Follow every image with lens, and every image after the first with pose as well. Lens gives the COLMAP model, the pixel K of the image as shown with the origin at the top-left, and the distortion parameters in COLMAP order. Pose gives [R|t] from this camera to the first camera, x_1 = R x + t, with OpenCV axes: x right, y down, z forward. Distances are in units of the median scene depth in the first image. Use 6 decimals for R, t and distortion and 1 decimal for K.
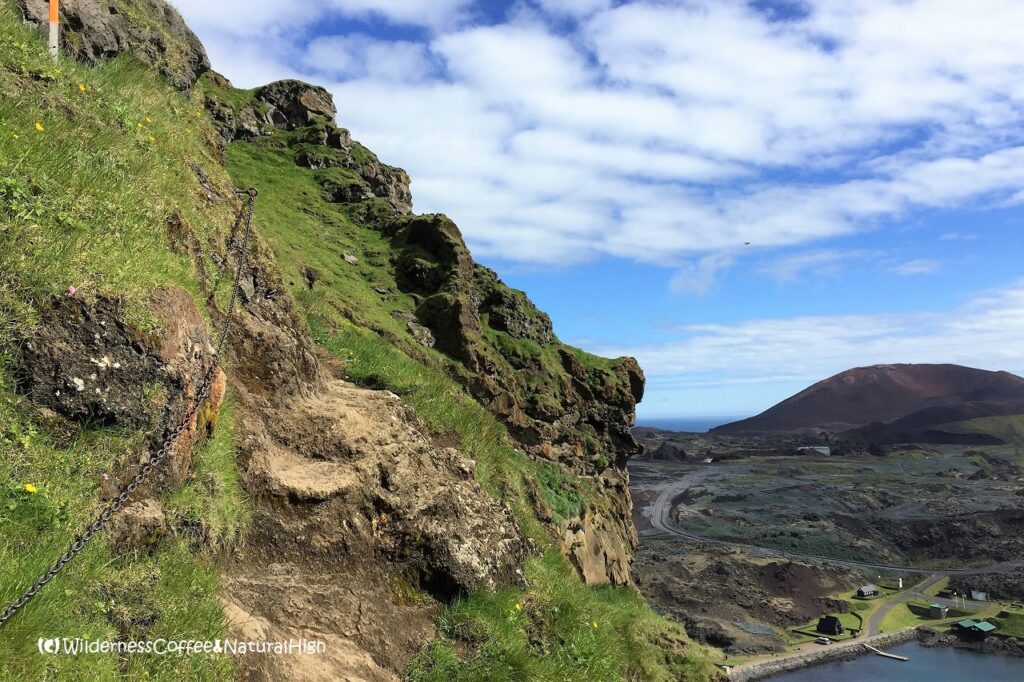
lens RADIAL K [[911.0, 0, 503.7], [0, 911.0, 296.0], [0, 0, 1]] dist [0.097353, -0.127419]
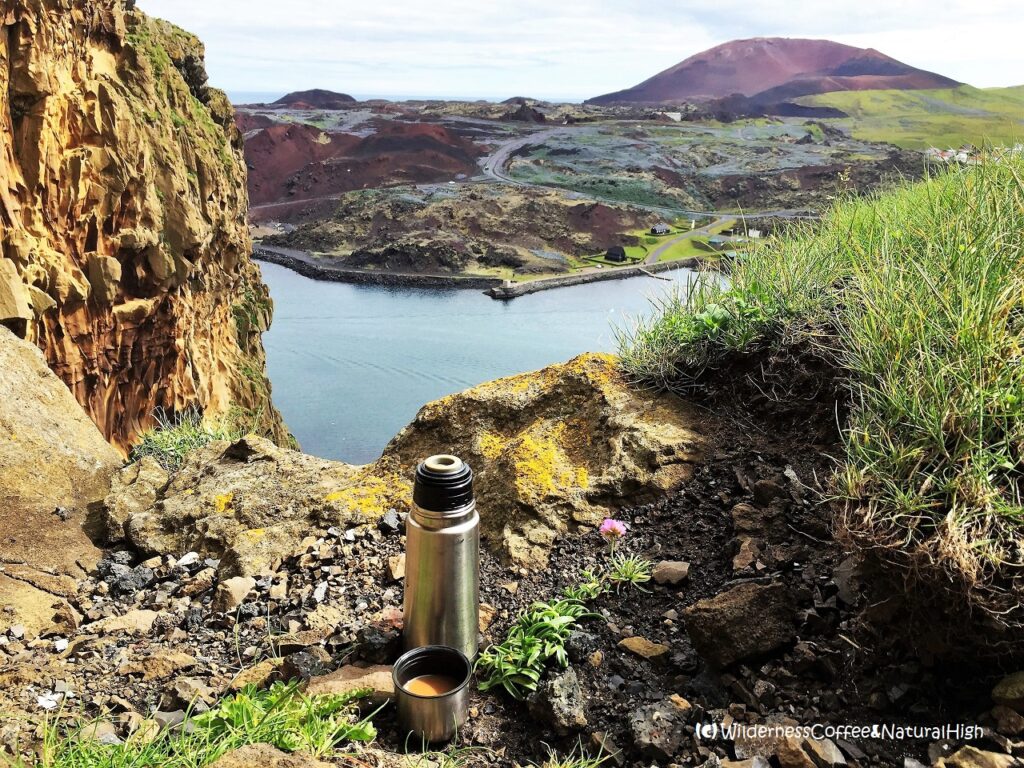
lens RADIAL K [[889.4, 0, 506.6], [0, 889.4, 384.4], [0, 0, 1]] dist [0.083121, -0.086091]
pose [[0.993284, 0.005285, 0.115579, 0.082407], [-0.054299, 0.903405, 0.425336, 0.039234], [-0.102167, -0.428755, 0.897625, -0.019656]]
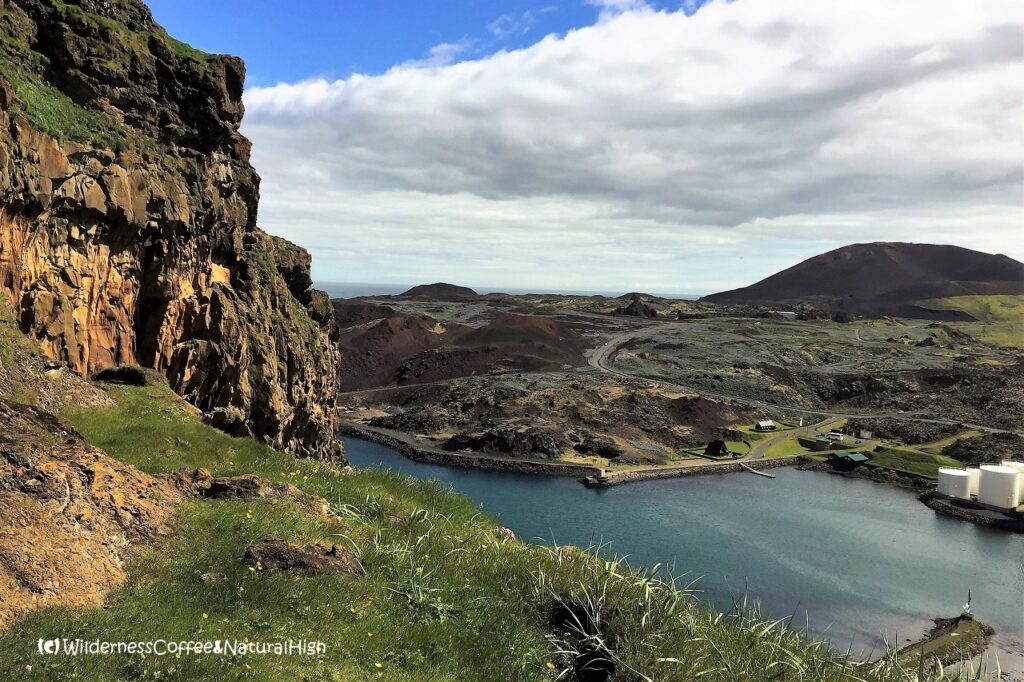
lens RADIAL K [[911.0, 0, 504.4], [0, 911.0, 384.2], [0, 0, 1]] dist [0.097353, -0.127419]
pose [[0.997911, 0.062159, -0.017630, 0.097113], [-0.056243, 0.970008, 0.236476, 0.032052], [0.031800, -0.234991, 0.971477, -0.042728]]
